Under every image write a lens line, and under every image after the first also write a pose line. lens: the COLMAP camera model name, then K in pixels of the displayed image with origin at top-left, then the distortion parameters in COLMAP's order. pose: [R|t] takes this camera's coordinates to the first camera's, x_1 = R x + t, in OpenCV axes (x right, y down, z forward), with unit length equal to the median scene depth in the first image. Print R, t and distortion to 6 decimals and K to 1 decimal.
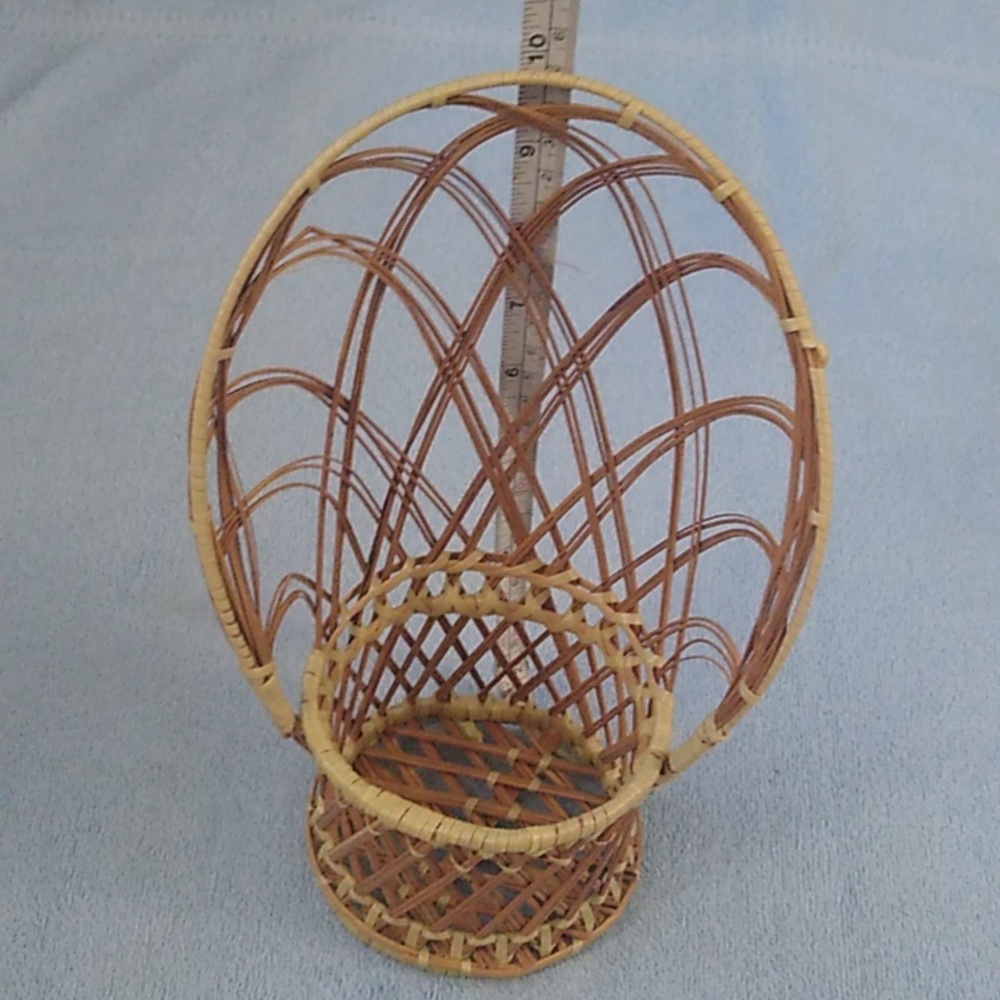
lens RADIAL K [[1593.7, 0, 500.1], [0, 1593.7, 543.2], [0, 0, 1]] dist [-0.011868, -0.124737]
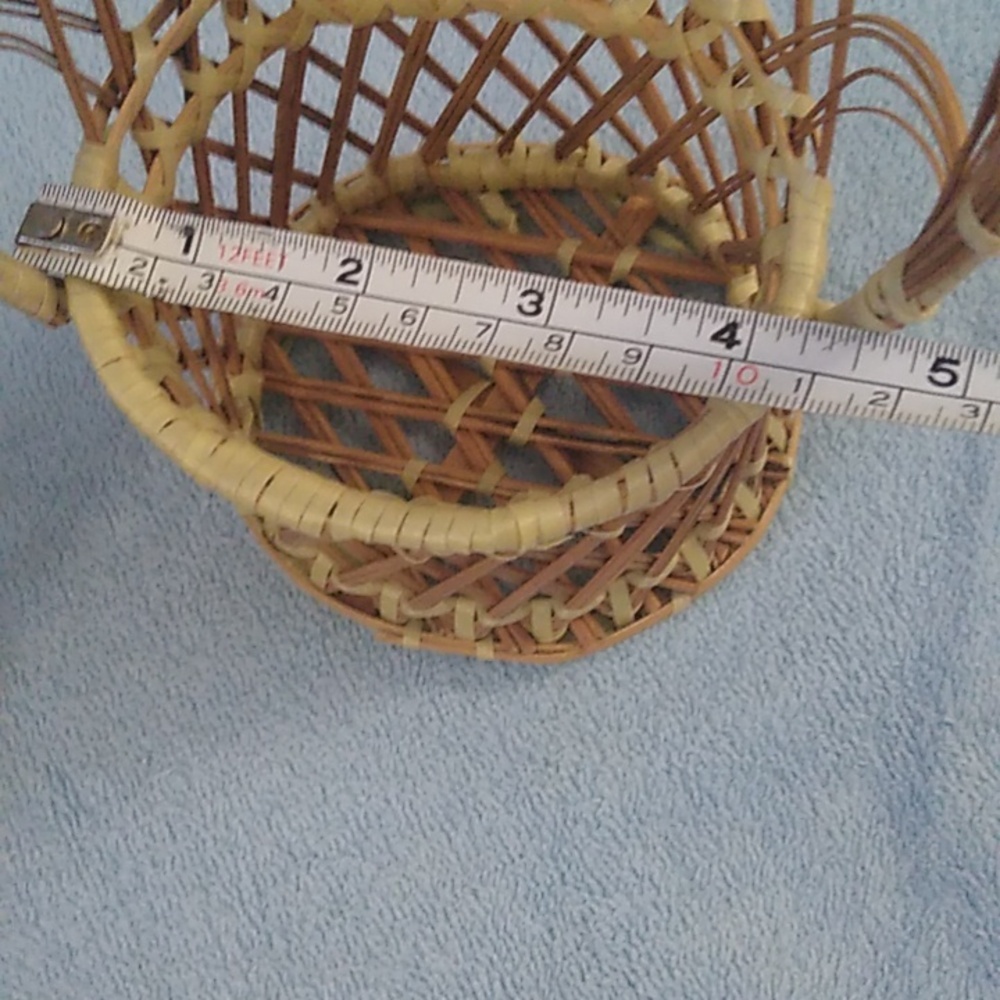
lens RADIAL K [[1593.7, 0, 500.1], [0, 1593.7, 543.2], [0, 0, 1]] dist [-0.011868, -0.124737]
pose [[0.982004, -0.026893, -0.186937, 0.093297], [0.106579, 0.896053, 0.430965, -0.019494], [0.155916, -0.443133, 0.882793, 0.500298]]
